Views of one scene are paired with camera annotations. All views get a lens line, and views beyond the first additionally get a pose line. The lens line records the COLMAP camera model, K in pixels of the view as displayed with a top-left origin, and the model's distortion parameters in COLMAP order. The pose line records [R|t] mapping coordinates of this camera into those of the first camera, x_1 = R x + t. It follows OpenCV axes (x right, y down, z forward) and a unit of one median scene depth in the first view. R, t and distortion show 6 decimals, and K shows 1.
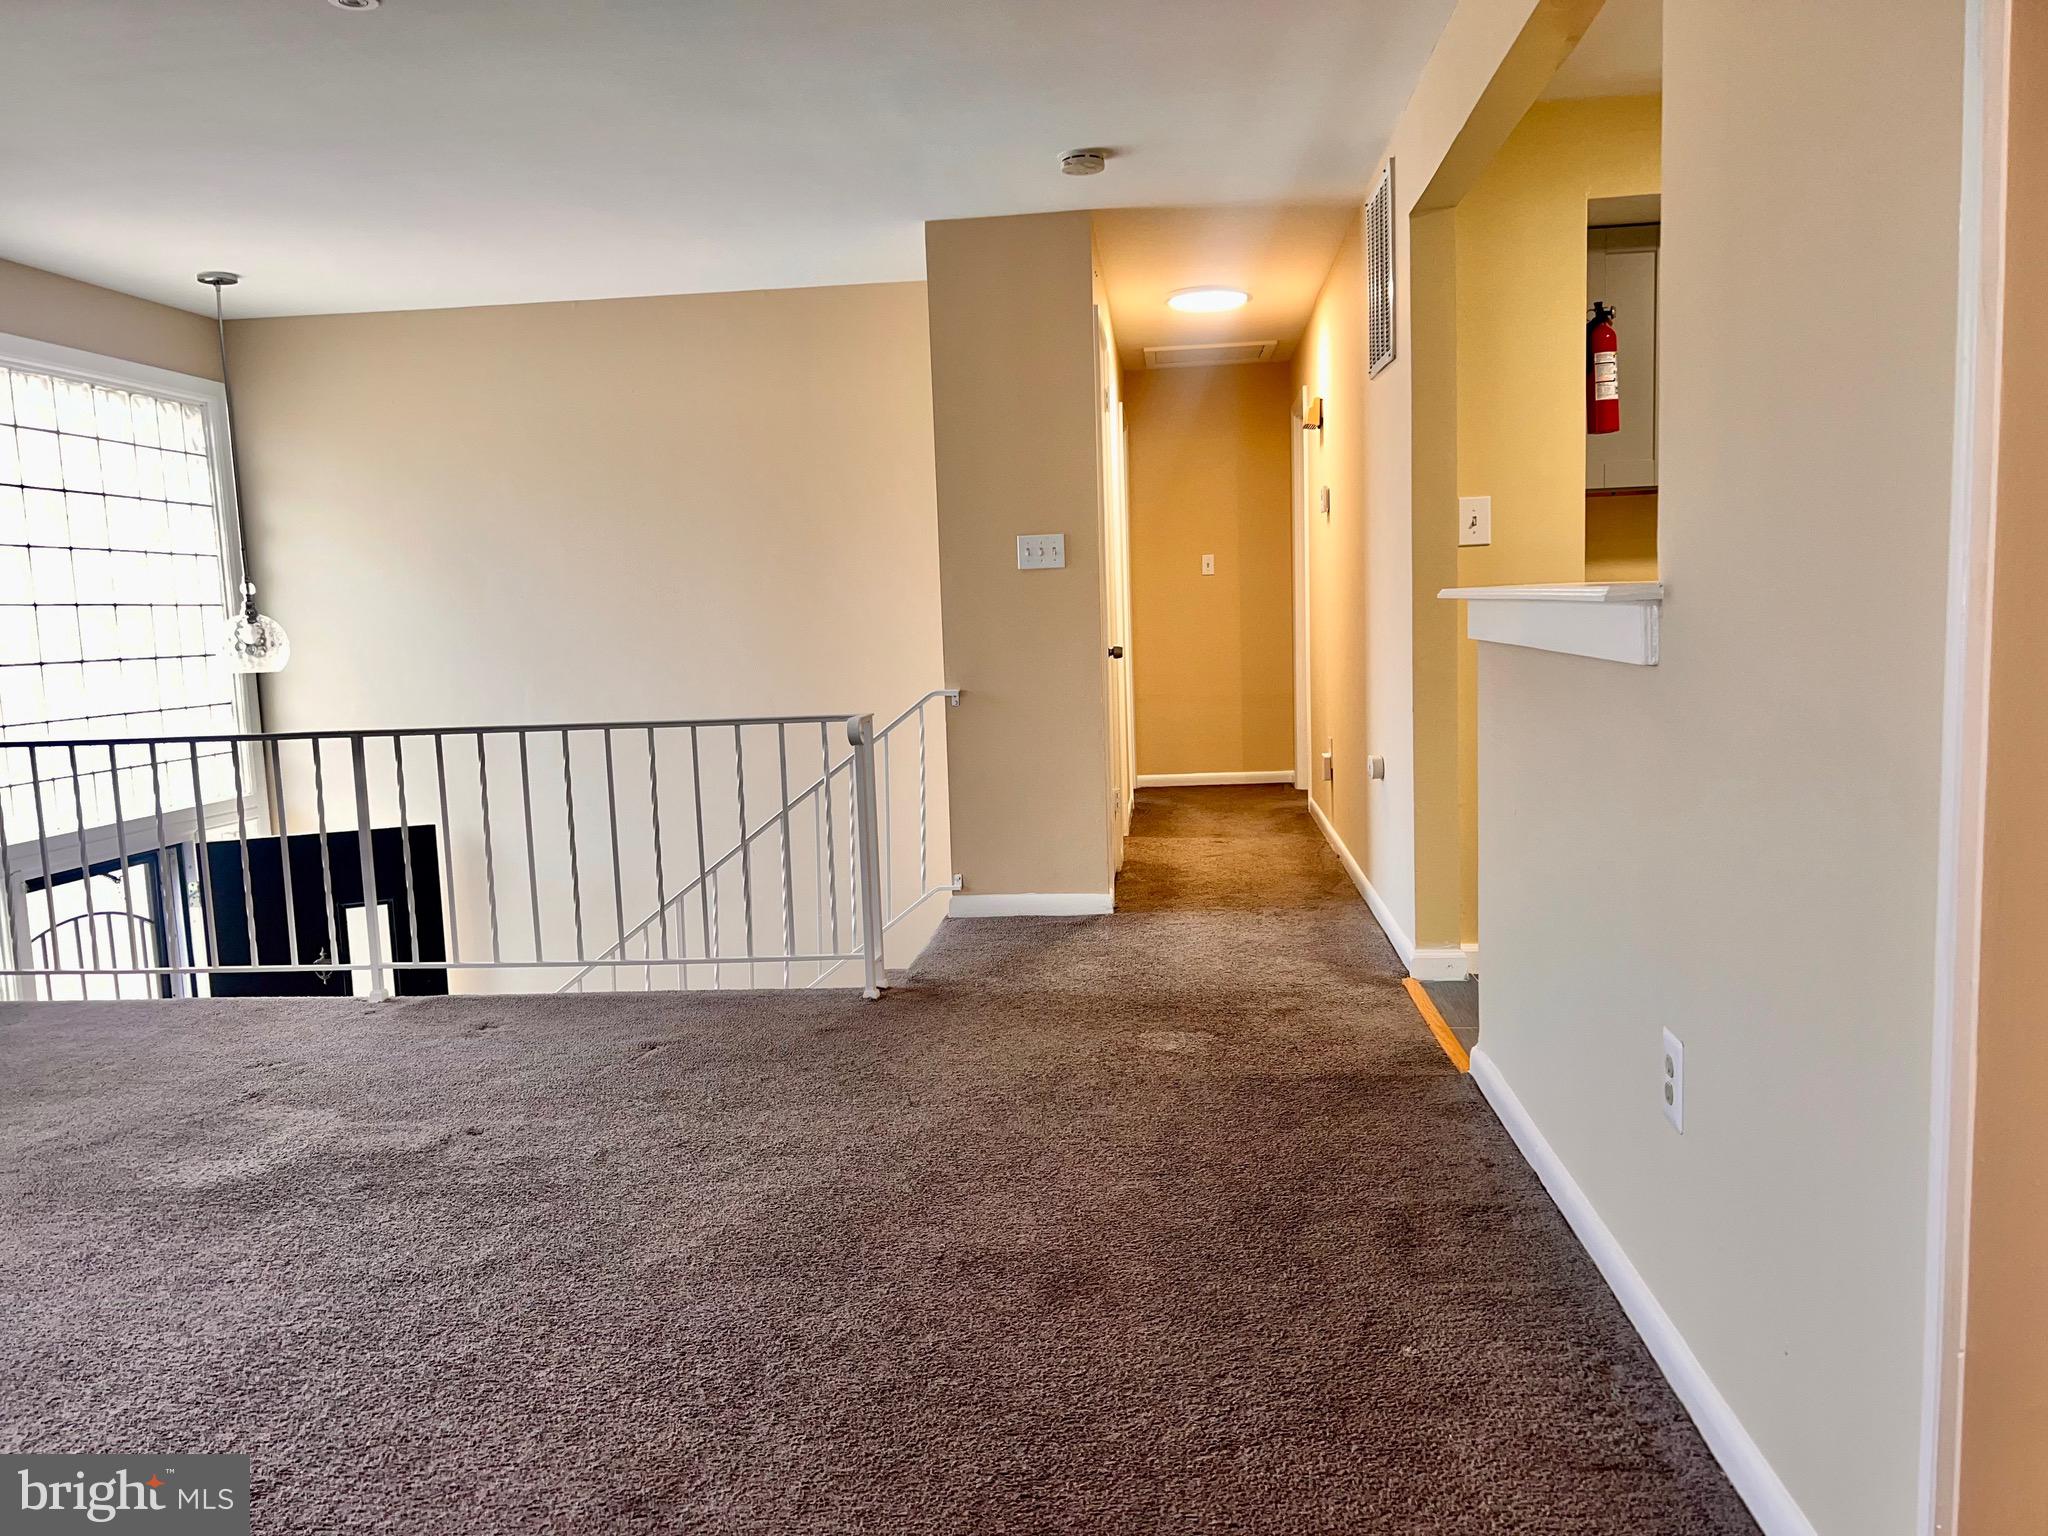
lens RADIAL K [[1522.5, 0, 1028.9], [0, 1522.5, 782.4], [0, 0, 1]] dist [0.047869, -0.051648]
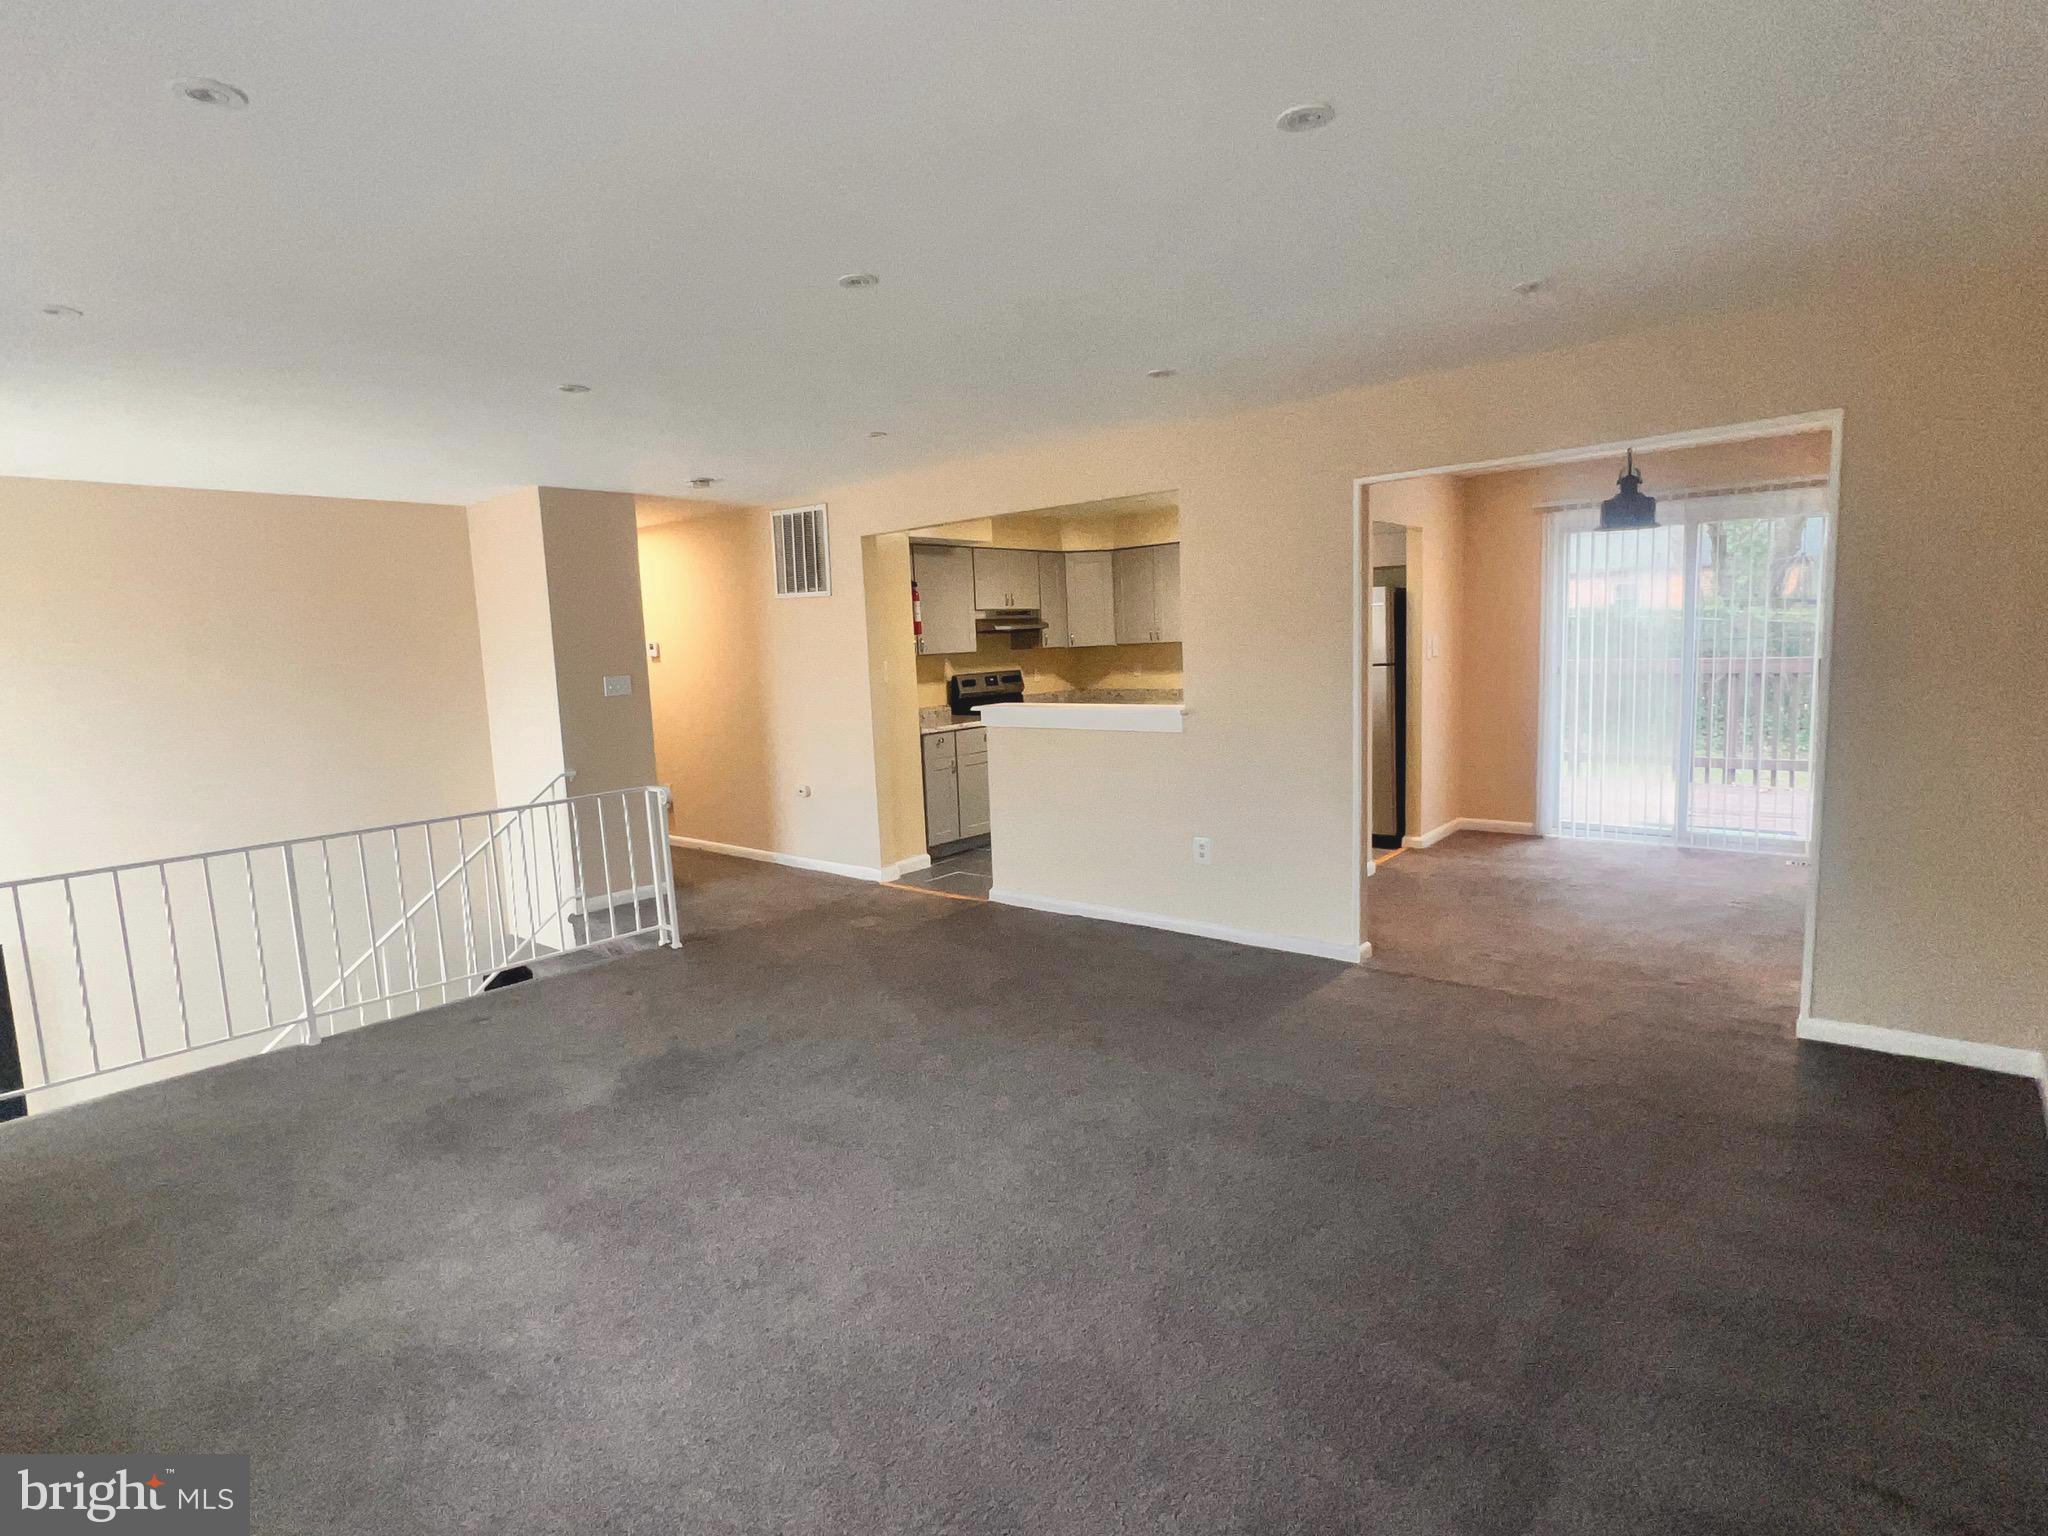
lens RADIAL K [[1030.2, 0, 1011.5], [0, 1030.2, 774.8], [0, 0, 1]] dist [-0.004572, -0.001587]
pose [[0.574602, -0.087500, 0.813742, -0.818619], [0.113173, 0.993212, 0.026884, -0.042997], [-0.810570, 0.076646, 0.580604, -0.006095]]
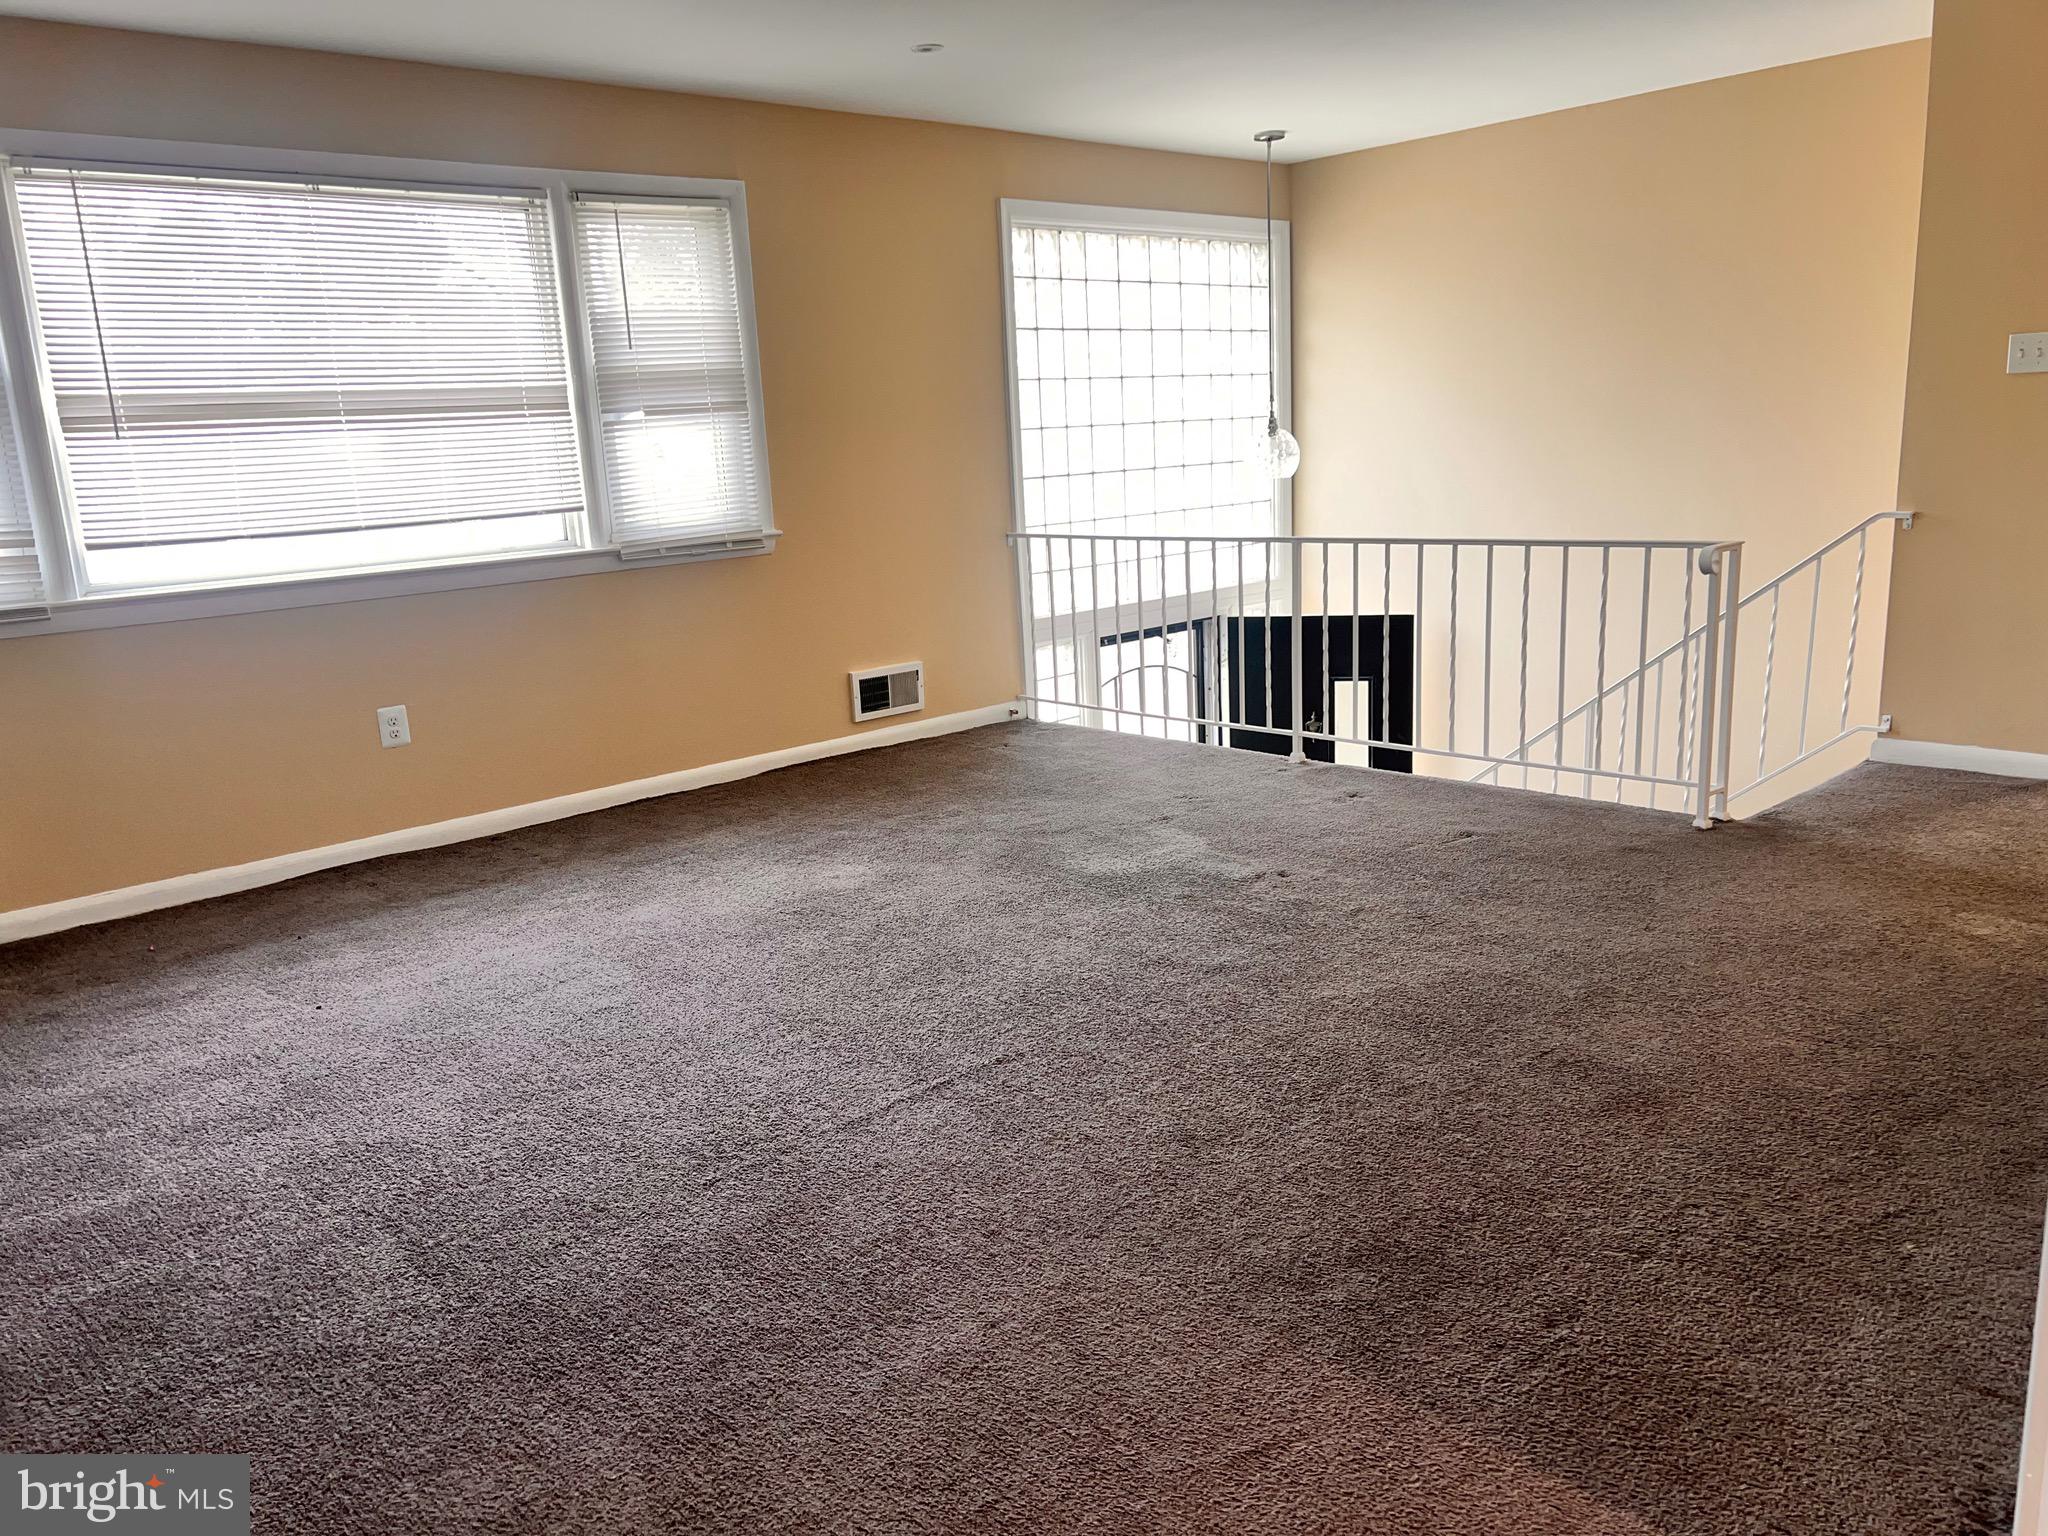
lens RADIAL K [[1522.5, 0, 1034.9], [0, 1522.5, 773.9], [0, 0, 1]] dist [0.047869, -0.051648]
pose [[0.751225, 0.143266, -0.644311, 0.212226], [-0.053310, 0.986140, 0.157118, -0.028711], [0.657890, -0.083683, 0.748450, -0.043618]]
